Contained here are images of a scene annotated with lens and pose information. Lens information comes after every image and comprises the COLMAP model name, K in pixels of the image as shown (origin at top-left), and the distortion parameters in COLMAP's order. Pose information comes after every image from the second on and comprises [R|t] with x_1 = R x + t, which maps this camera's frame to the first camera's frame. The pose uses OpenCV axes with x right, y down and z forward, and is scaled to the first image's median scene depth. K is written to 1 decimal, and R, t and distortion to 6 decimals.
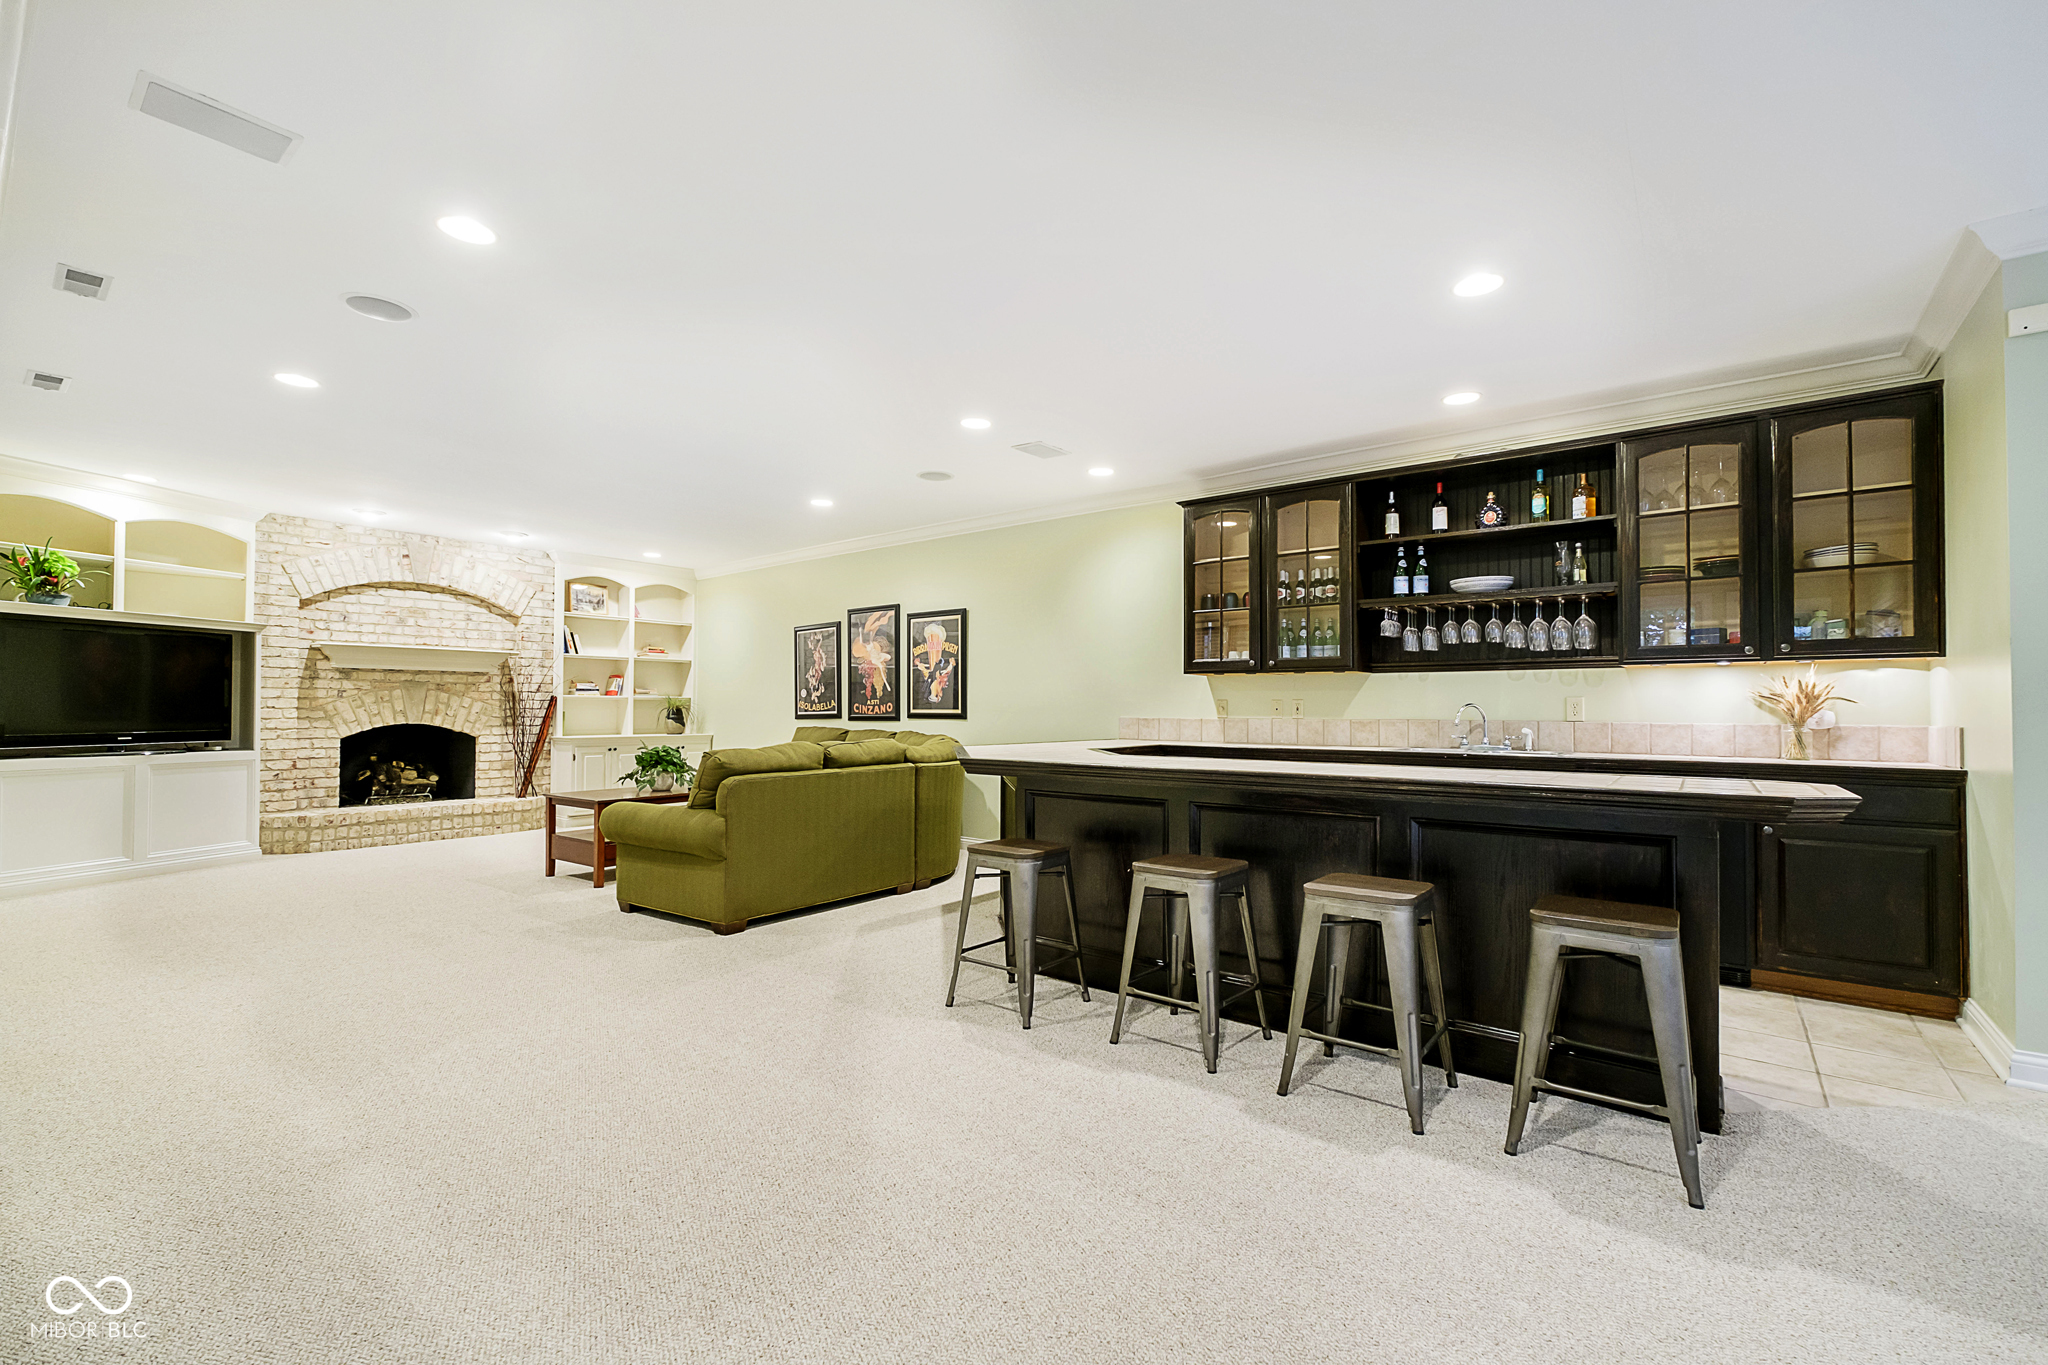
lens RADIAL K [[895.7, 0, 1023.2], [0, 895.7, 689.7], [0, 0, 1]] dist [-0.011961, 0.006996]
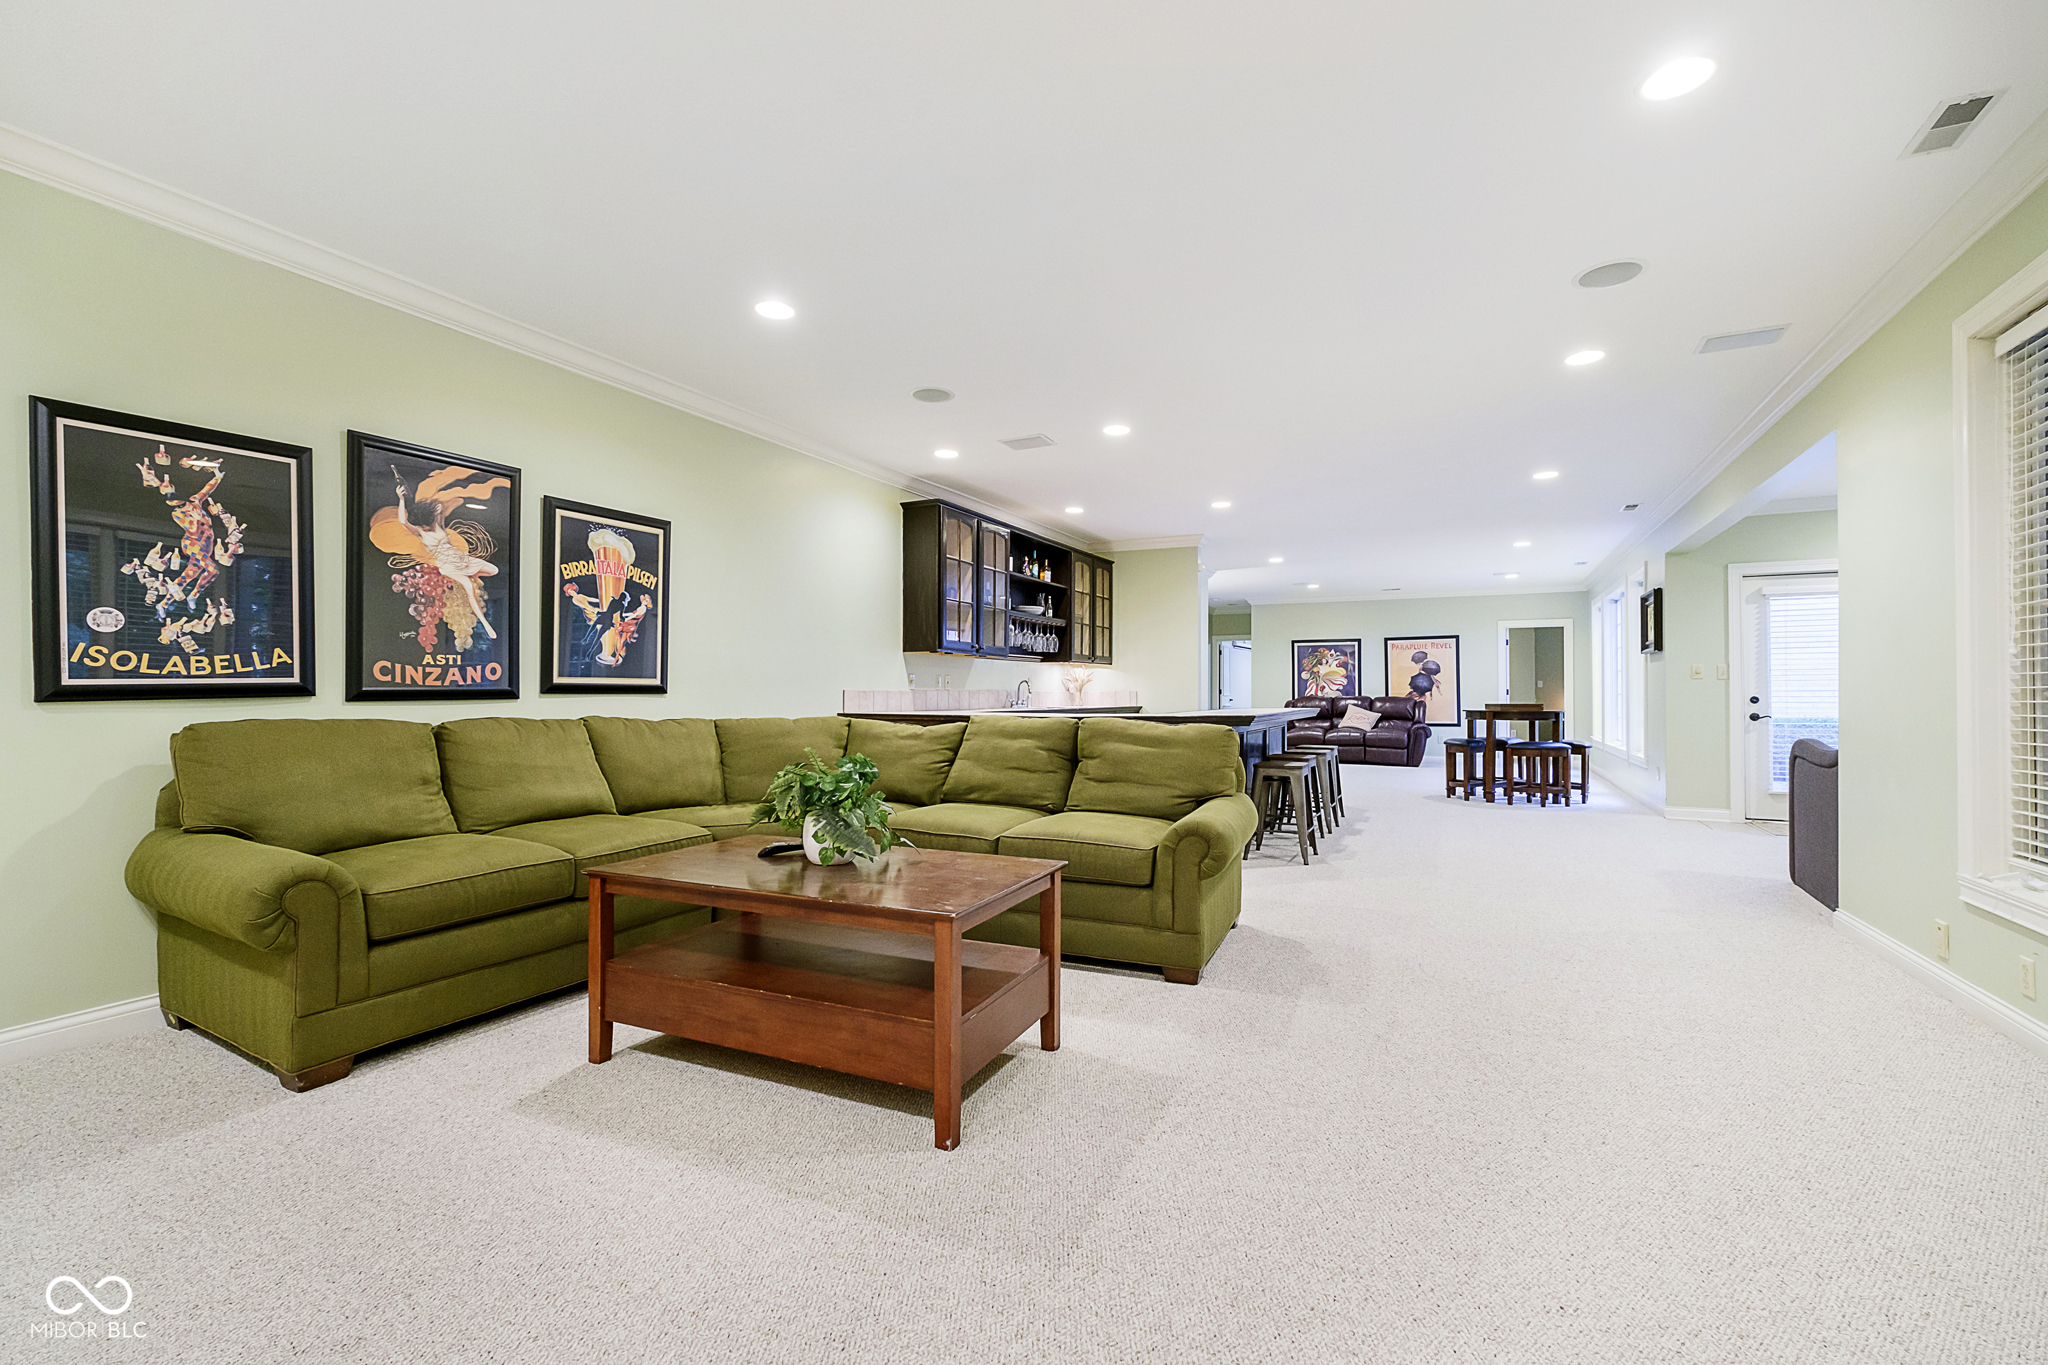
lens RADIAL K [[910.3, 0, 1024.0], [0, 910.3, 698.0], [0, 0, 1]] dist [-0.001876, 0.000032]
pose [[-0.219681, -0.005209, 0.975558, -0.693285], [-0.018228, 0.999833, 0.001234, 0.027697], [-0.975402, -0.017512, -0.219739, 0.819399]]
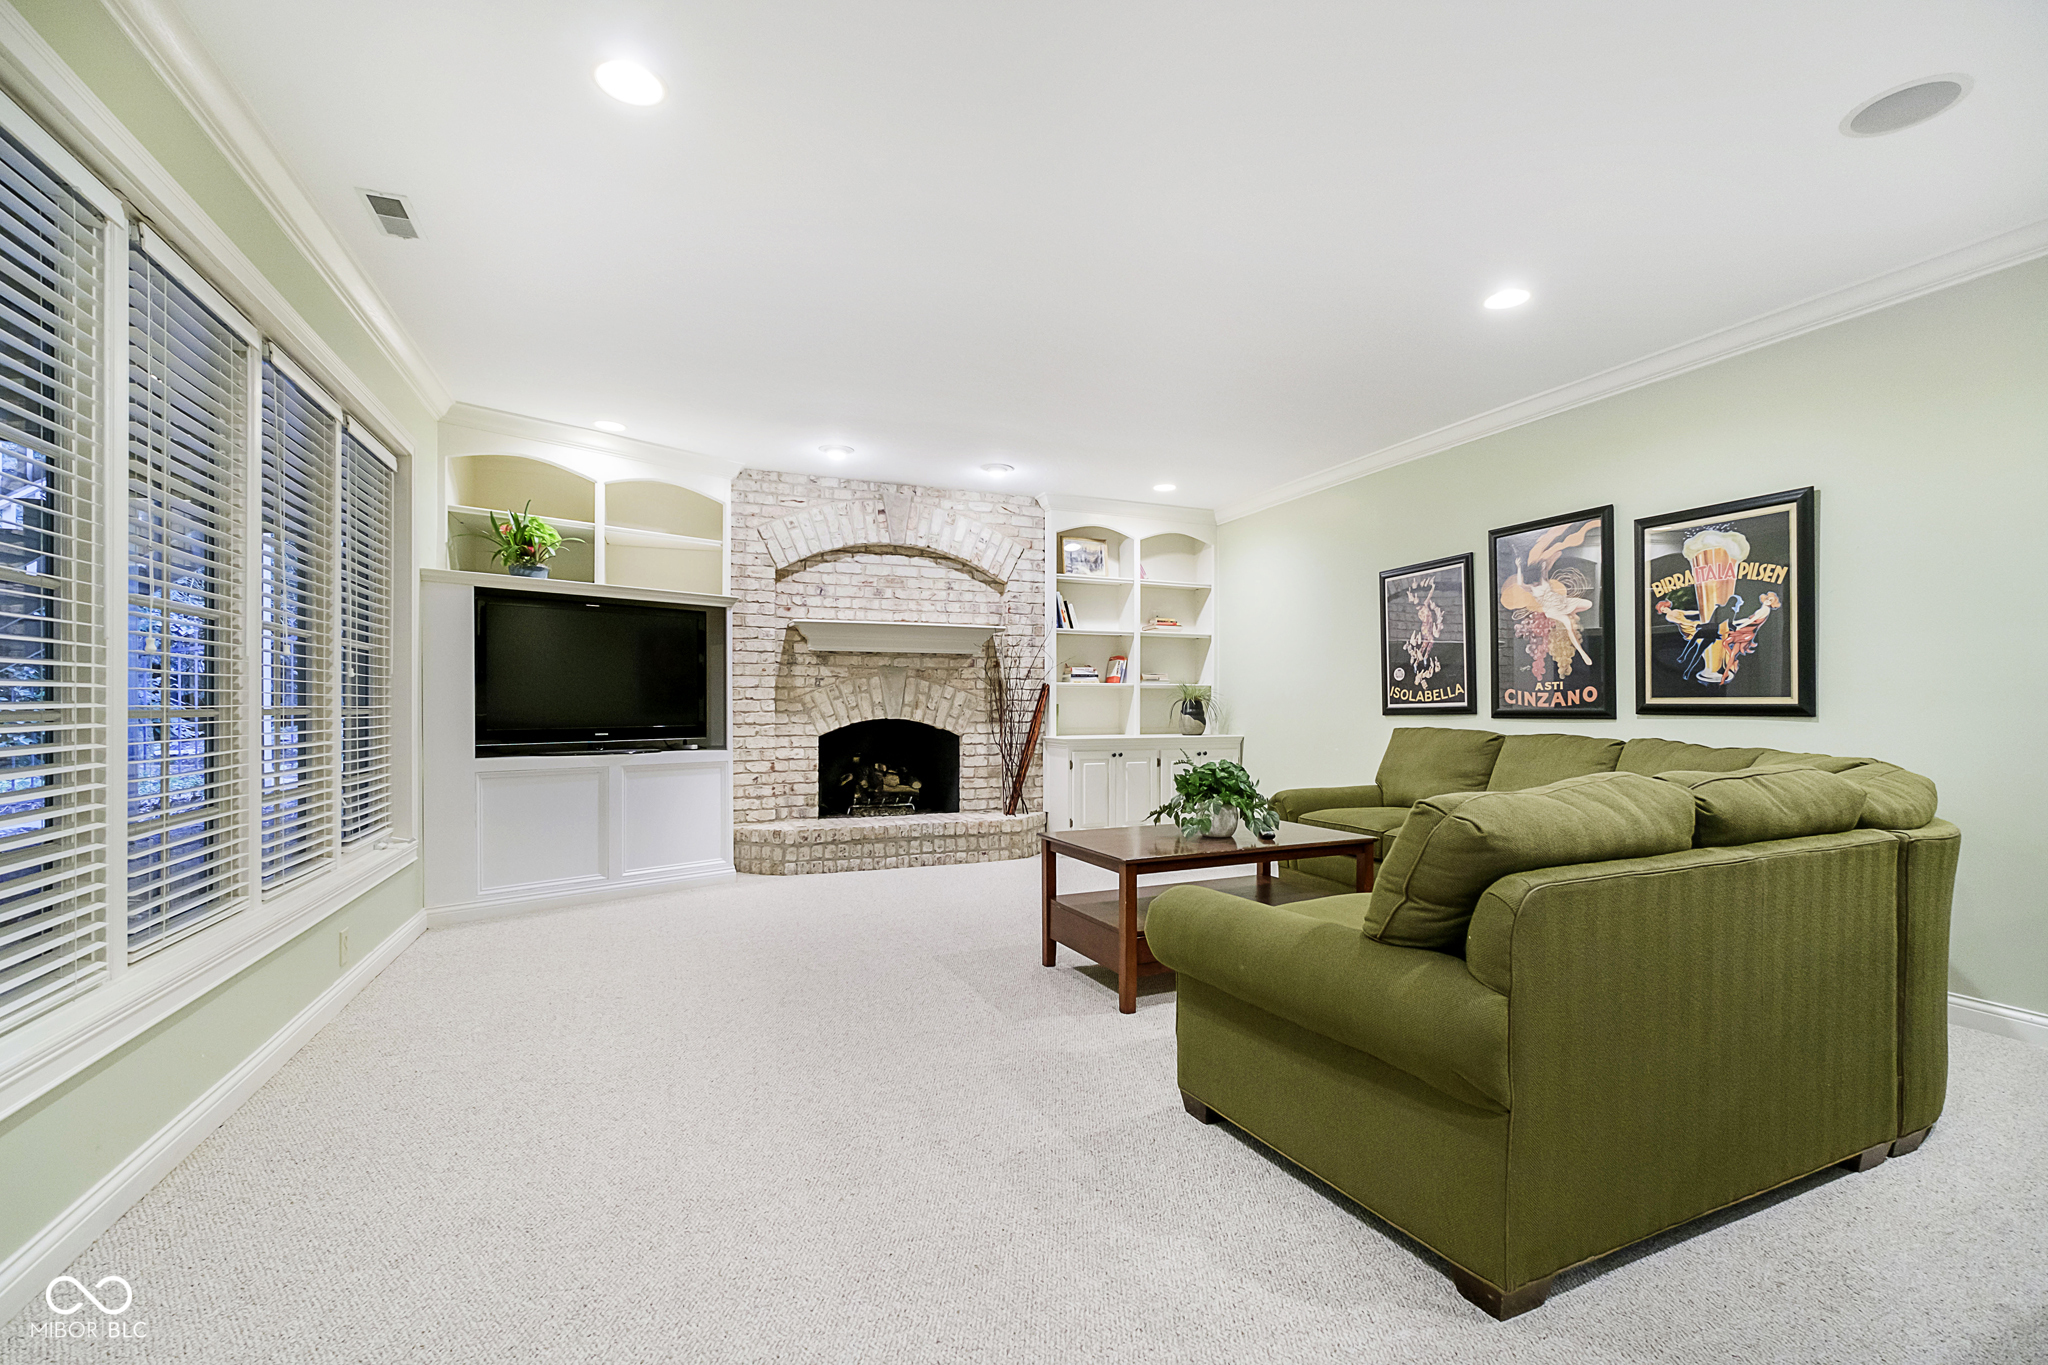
lens RADIAL K [[910.3, 0, 1024.0], [0, 910.3, 698.0], [0, 0, 1]] dist [-0.001876, 0.000032]
pose [[0.877533, -0.004264, -0.479497, -0.185168], [0.010883, 0.999880, 0.011025, 0.011565], [0.479392, -0.014893, 0.877474, 0.337545]]
